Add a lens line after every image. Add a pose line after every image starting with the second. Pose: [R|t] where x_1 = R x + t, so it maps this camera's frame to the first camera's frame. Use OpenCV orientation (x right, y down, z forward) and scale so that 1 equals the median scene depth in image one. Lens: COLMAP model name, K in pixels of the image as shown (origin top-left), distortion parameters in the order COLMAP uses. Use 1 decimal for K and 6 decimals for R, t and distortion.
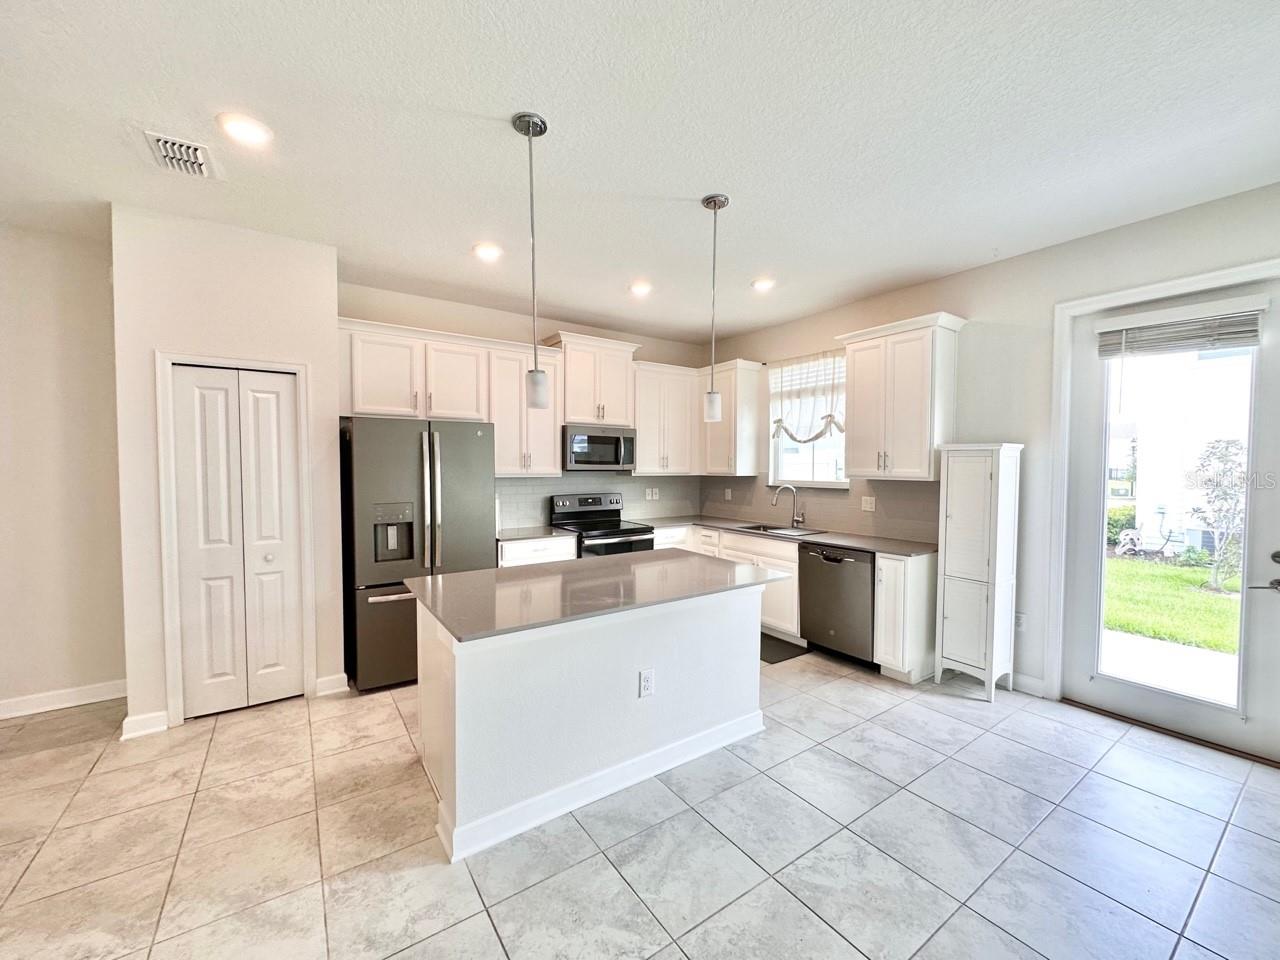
lens RADIAL K [[509.8, 0, 640.0], [0, 509.8, 480.0], [0, 0, 1]] dist [-0.003387, 0.000423]
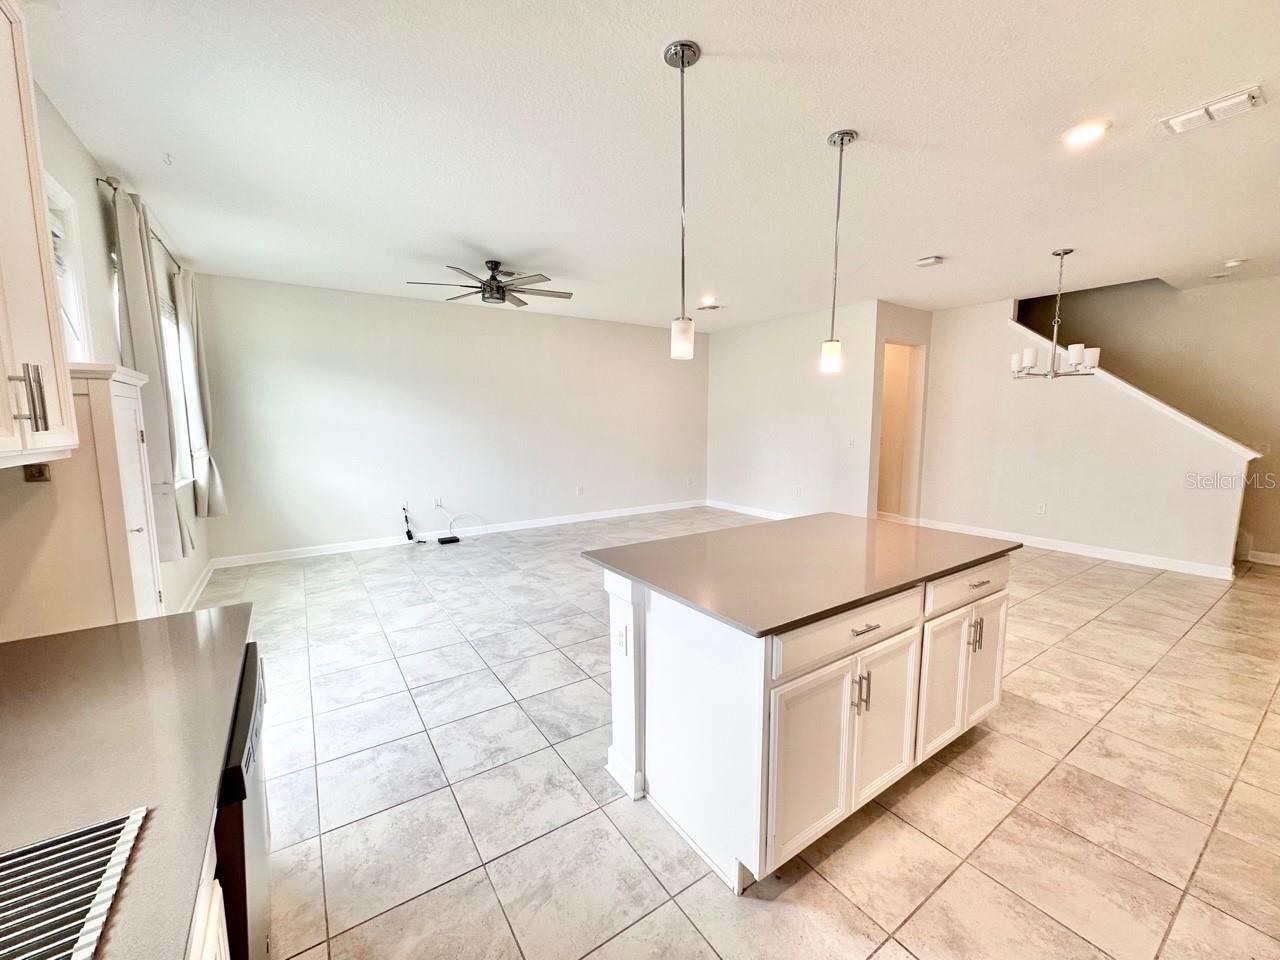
lens RADIAL K [[509.8, 0, 640.0], [0, 509.8, 480.0], [0, 0, 1]] dist [-0.003387, 0.000423]
pose [[-0.999970, -0.001603, 0.007640, 0.160842], [-0.000463, 0.989142, 0.146966, -0.037438], [-0.007793, 0.146958, -0.989112, 1.433442]]
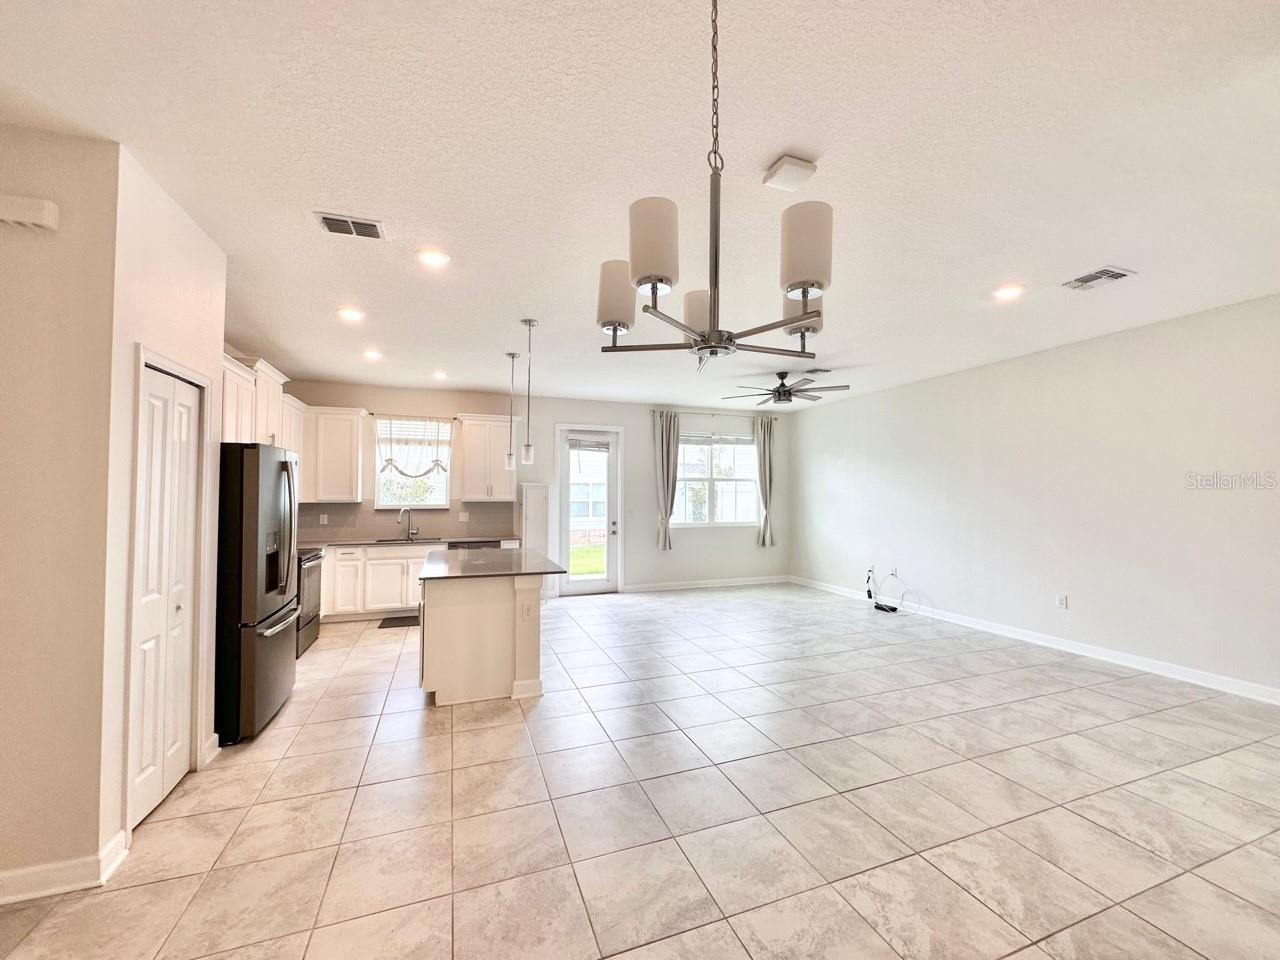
lens RADIAL K [[509.8, 0, 640.0], [0, 509.8, 480.0], [0, 0, 1]] dist [-0.003387, 0.000423]
pose [[0.245749, 0.024069, 0.969035, -1.244092], [0.029465, 0.999044, -0.032286, -0.002638], [-0.968886, 0.036487, 0.244805, 0.069244]]
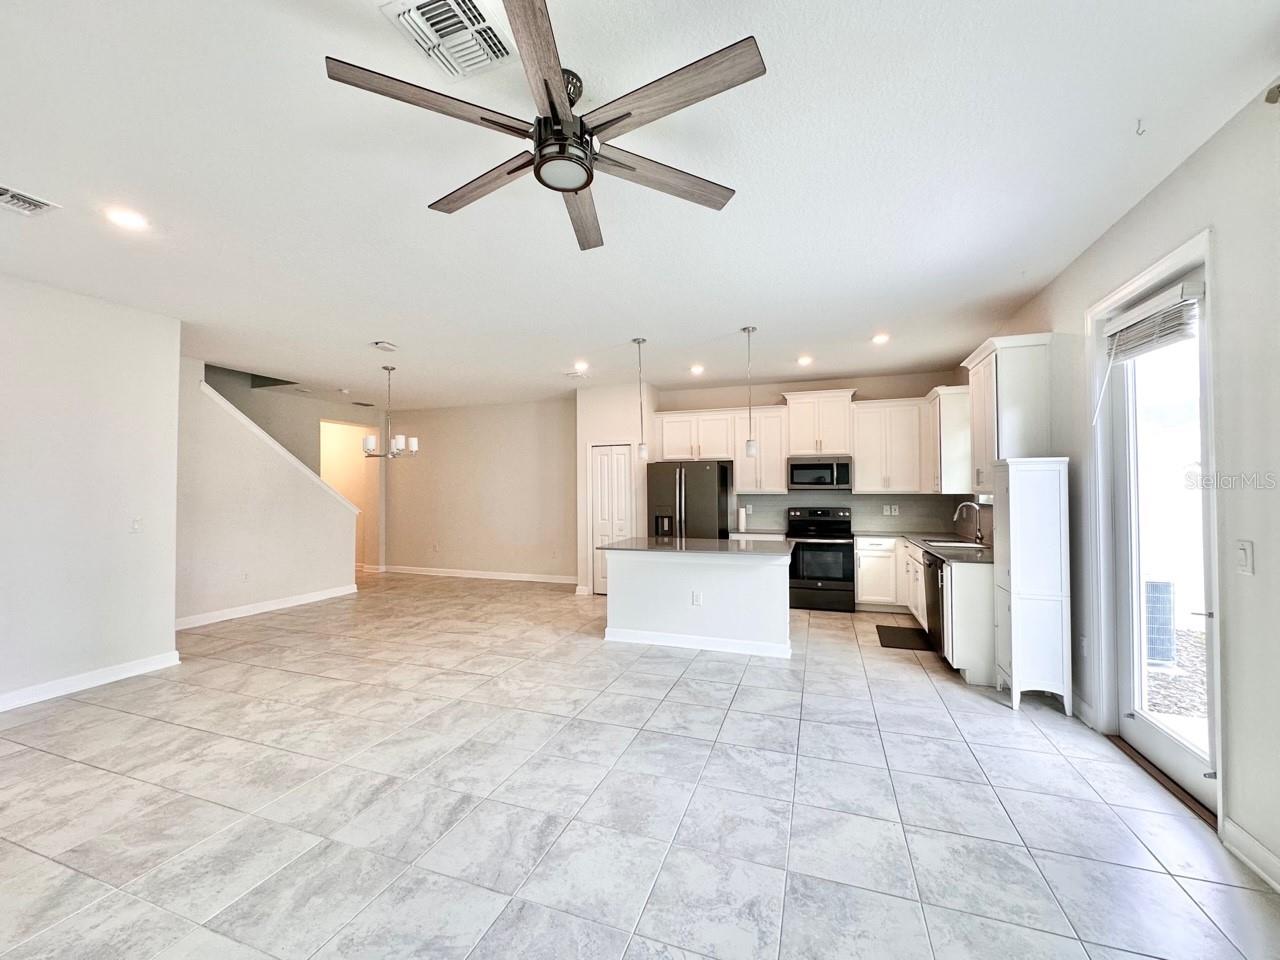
lens RADIAL K [[509.8, 0, 640.0], [0, 509.8, 480.0], [0, 0, 1]] dist [-0.003387, 0.000423]
pose [[0.586498, -0.022708, -0.809633, 1.034011], [-0.017632, 0.999012, -0.040792, 0.027015], [0.809759, 0.038200, 0.585518, -0.220409]]
